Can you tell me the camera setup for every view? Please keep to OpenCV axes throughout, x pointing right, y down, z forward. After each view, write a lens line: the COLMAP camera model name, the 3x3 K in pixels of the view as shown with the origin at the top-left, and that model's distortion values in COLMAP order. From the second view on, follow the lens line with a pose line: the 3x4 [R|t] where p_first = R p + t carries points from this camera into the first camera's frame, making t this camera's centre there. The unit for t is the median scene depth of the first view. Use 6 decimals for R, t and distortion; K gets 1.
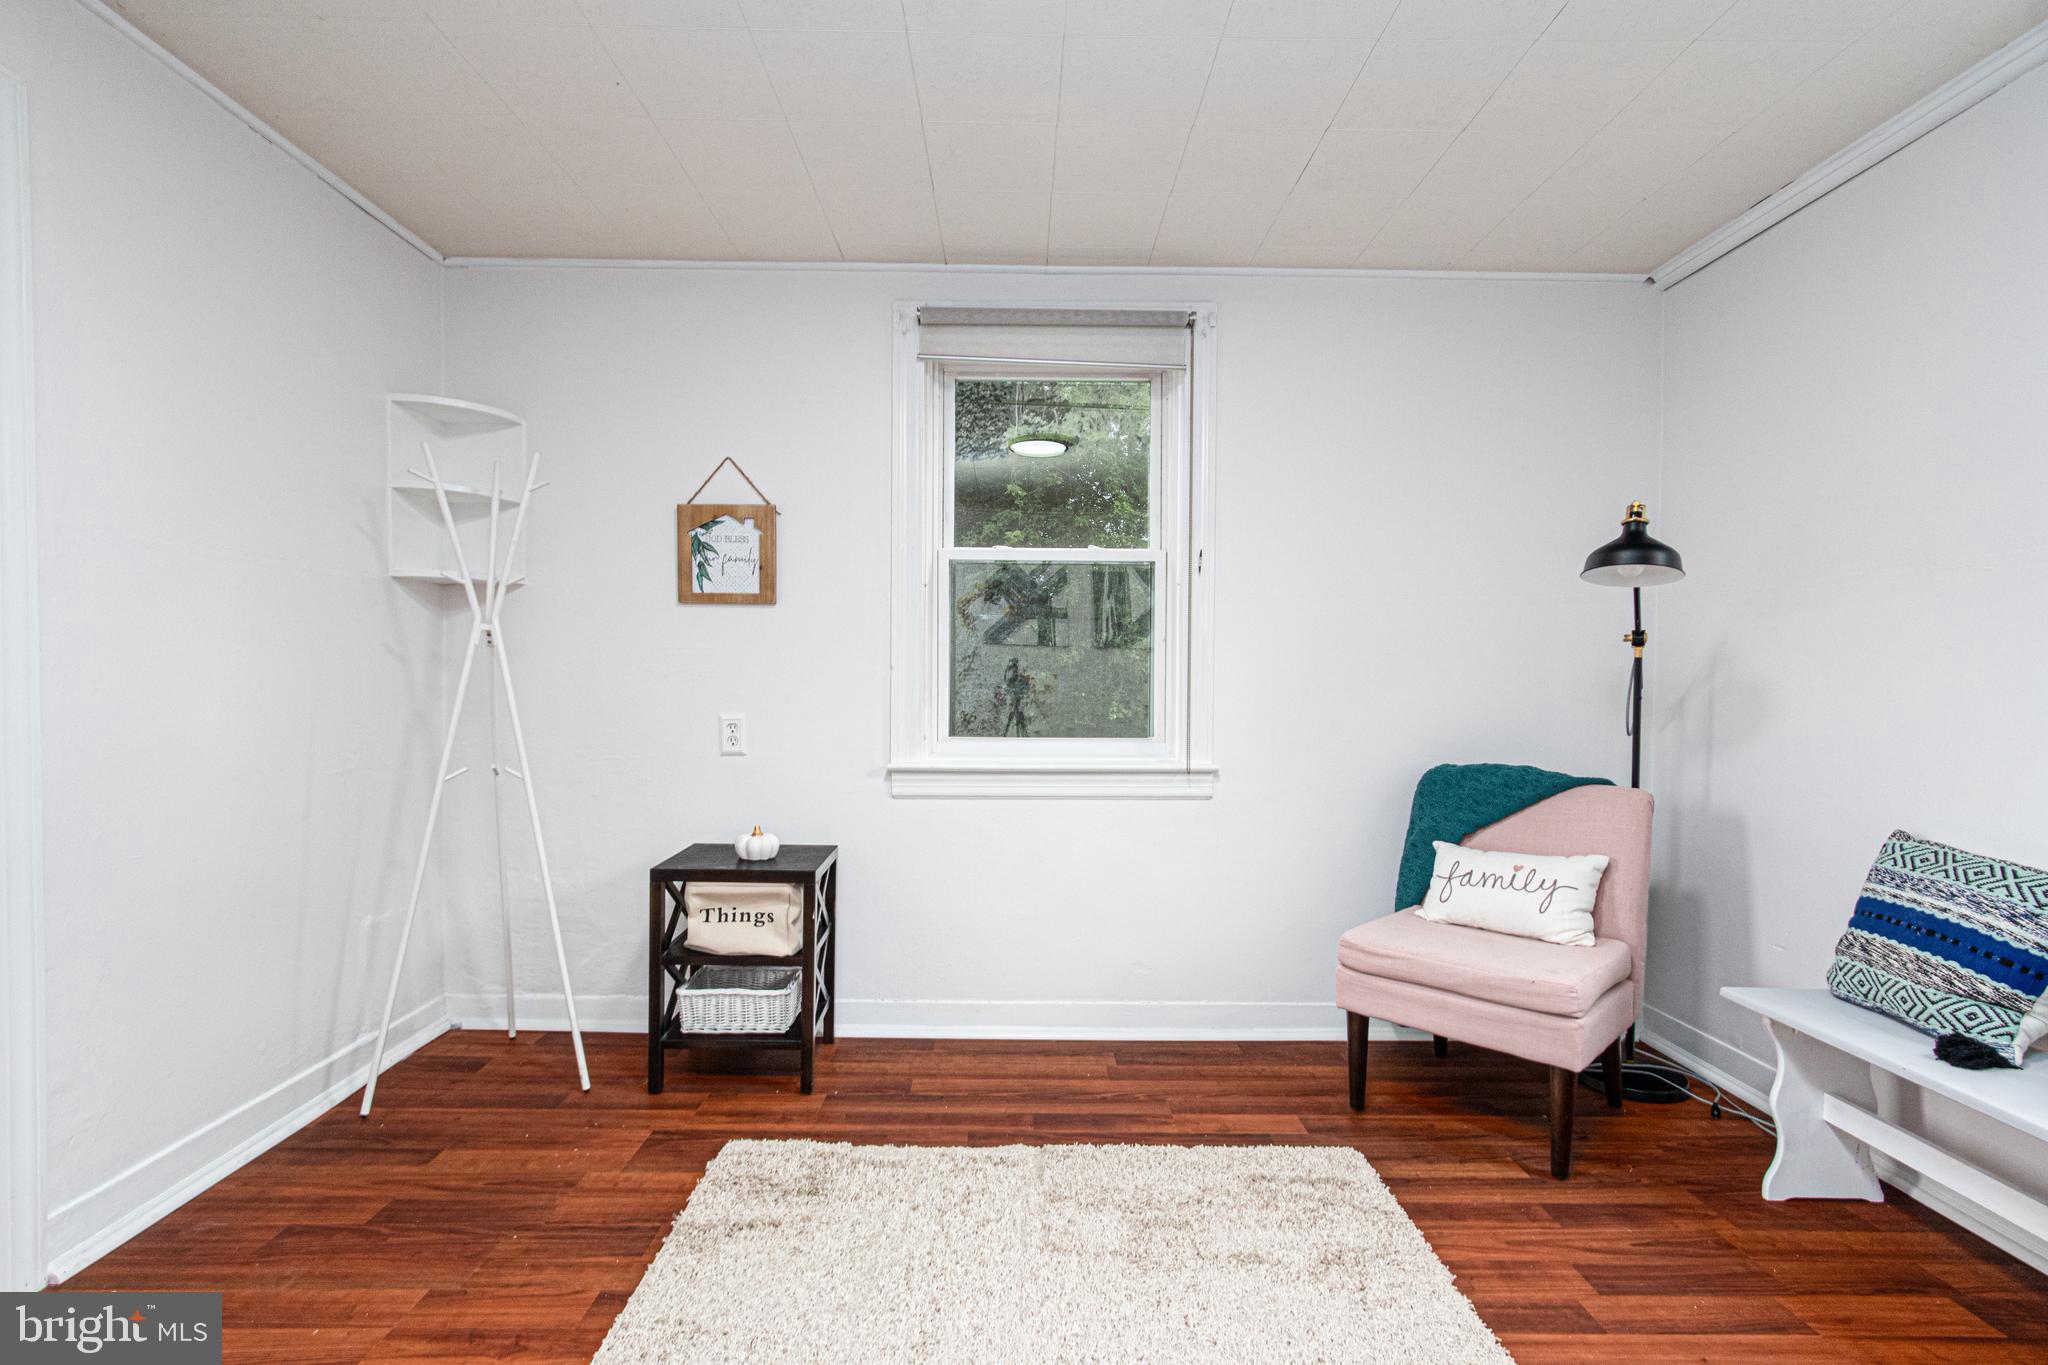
lens RADIAL K [[937.3, 0, 1043.3], [0, 937.3, 712.9], [0, 0, 1]] dist [-0.001539, 0.003261]
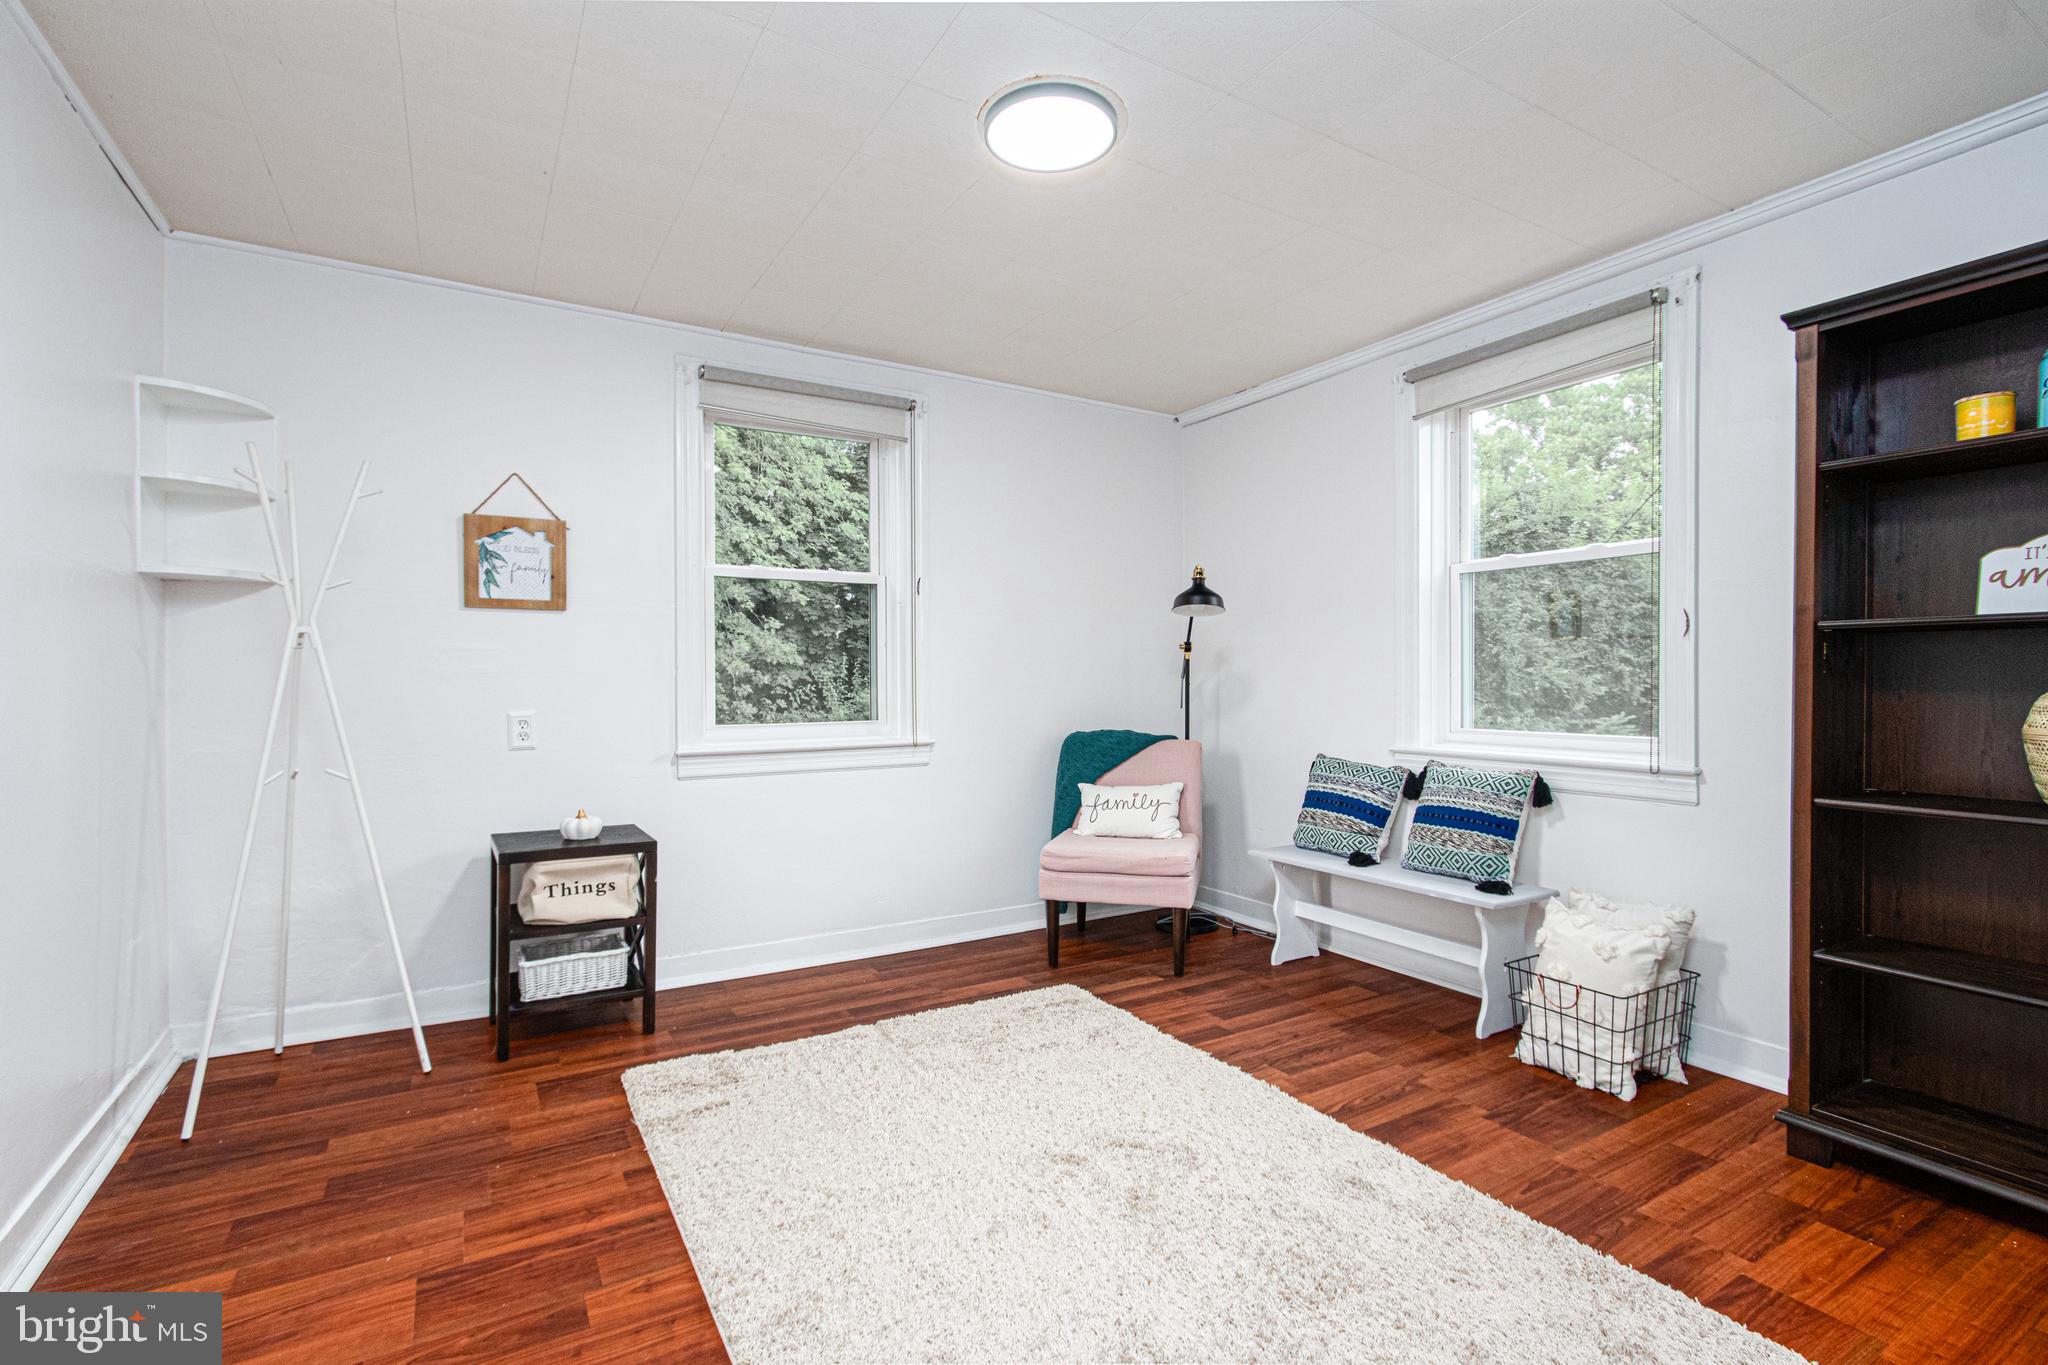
lens RADIAL K [[937.3, 0, 1018.7], [0, 937.3, 685.3], [0, 0, 1]] dist [-0.001539, 0.003261]
pose [[0.864442, -0.015379, 0.502497, -0.433122], [0.024128, 0.999649, -0.010912, -0.003101], [-0.502153, 0.021557, 0.864510, -0.246349]]
